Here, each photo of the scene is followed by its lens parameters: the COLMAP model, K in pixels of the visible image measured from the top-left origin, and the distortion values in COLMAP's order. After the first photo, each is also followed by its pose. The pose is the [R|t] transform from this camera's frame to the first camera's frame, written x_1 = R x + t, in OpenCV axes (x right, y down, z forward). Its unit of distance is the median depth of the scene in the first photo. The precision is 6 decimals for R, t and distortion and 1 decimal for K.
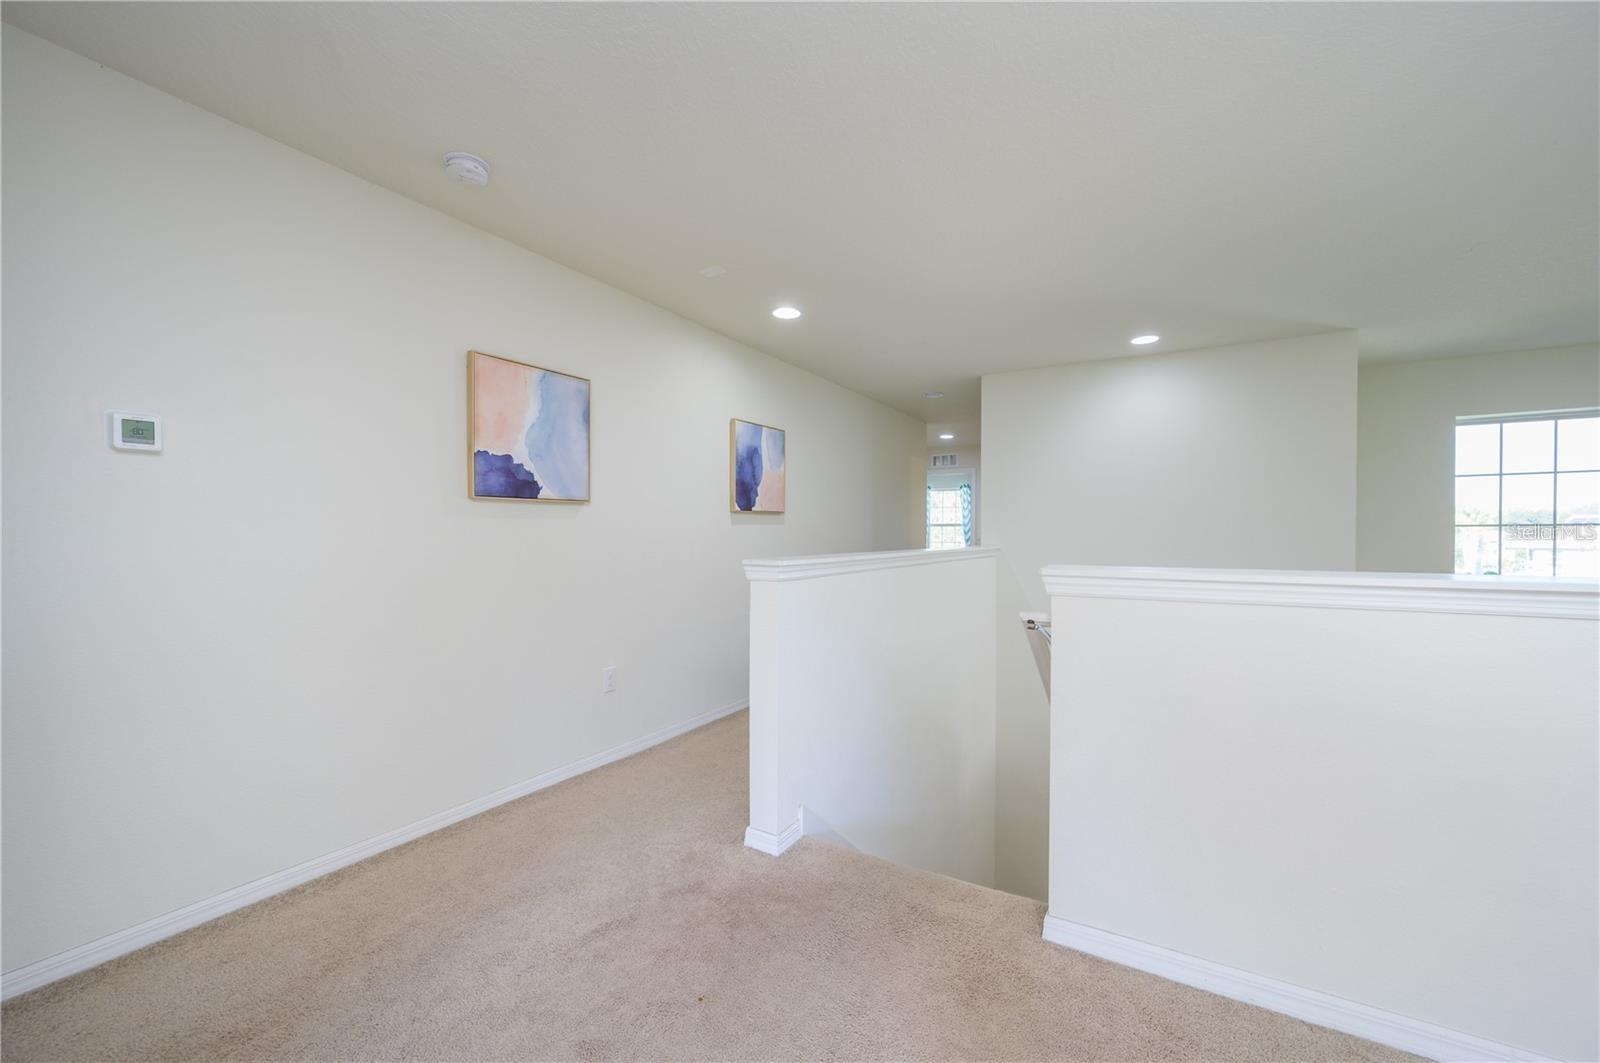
lens RADIAL K [[636.9, 0, 810.9], [0, 636.9, 536.2], [0, 0, 1]] dist [0.000537, 0.000643]
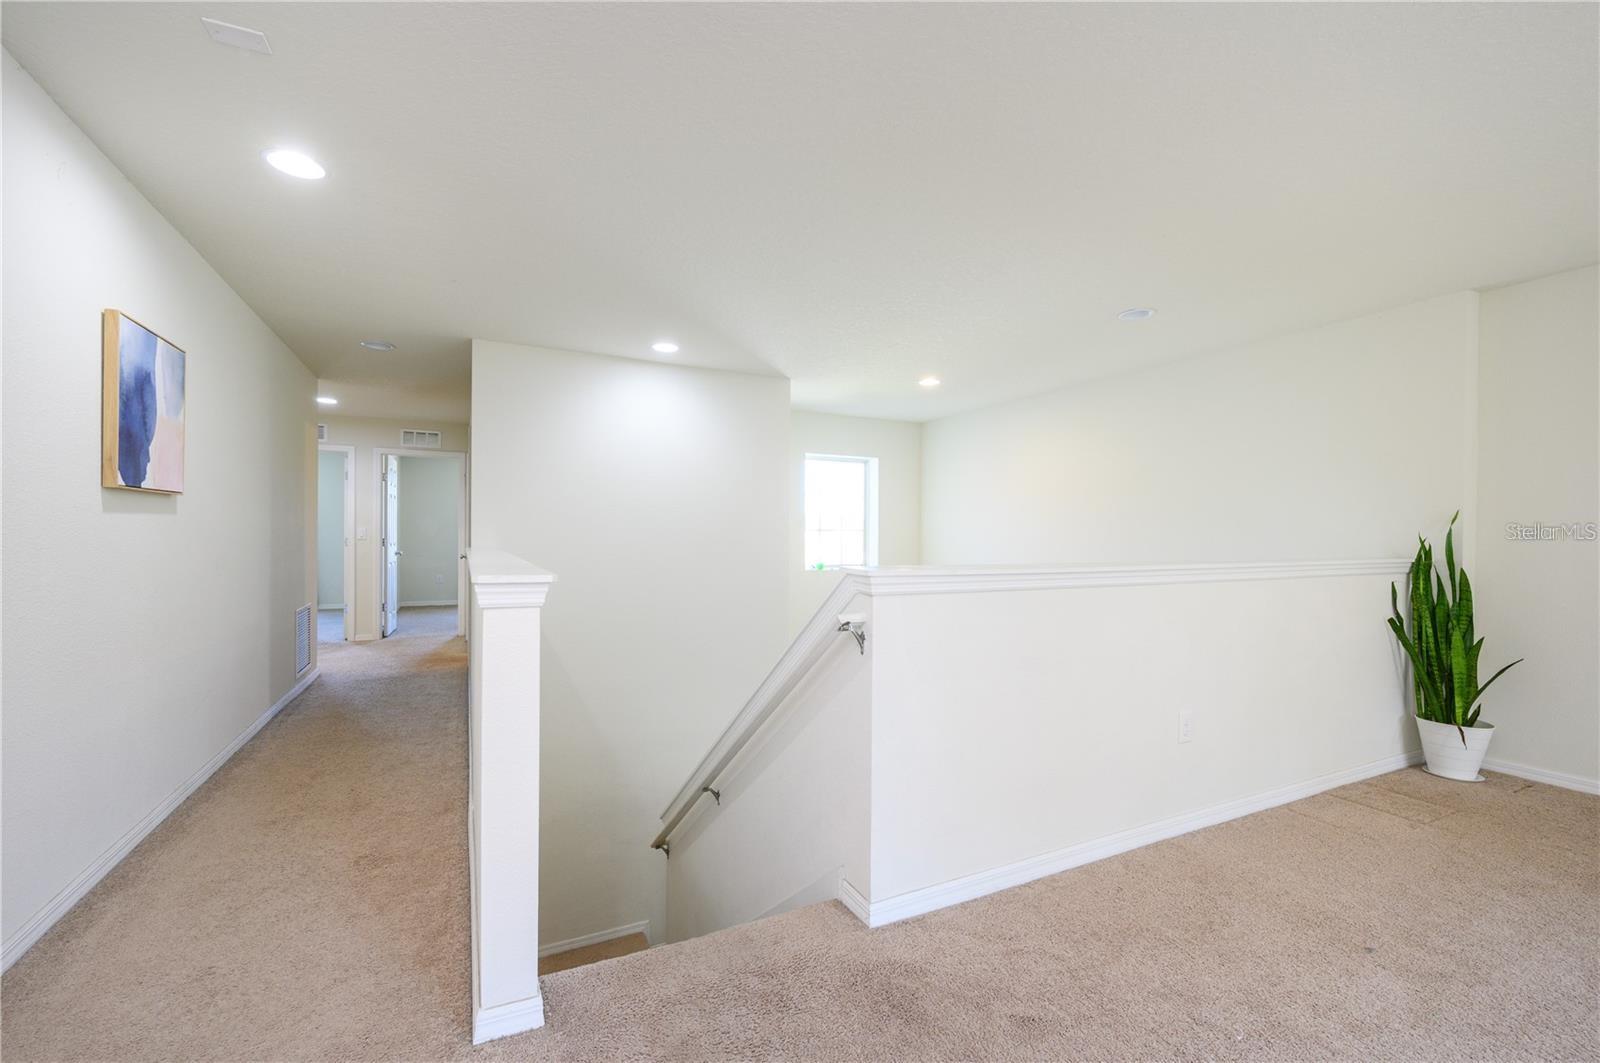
lens RADIAL K [[664.1, 0, 805.1], [0, 664.1, 536.9], [0, 0, 1]] dist [0.004387, -0.000195]
pose [[0.549698, 0.002098, 0.835361, -0.255604], [-0.004680, 0.999989, 0.000569, -0.001133], [-0.835351, -0.004222, 0.549701, 0.213806]]
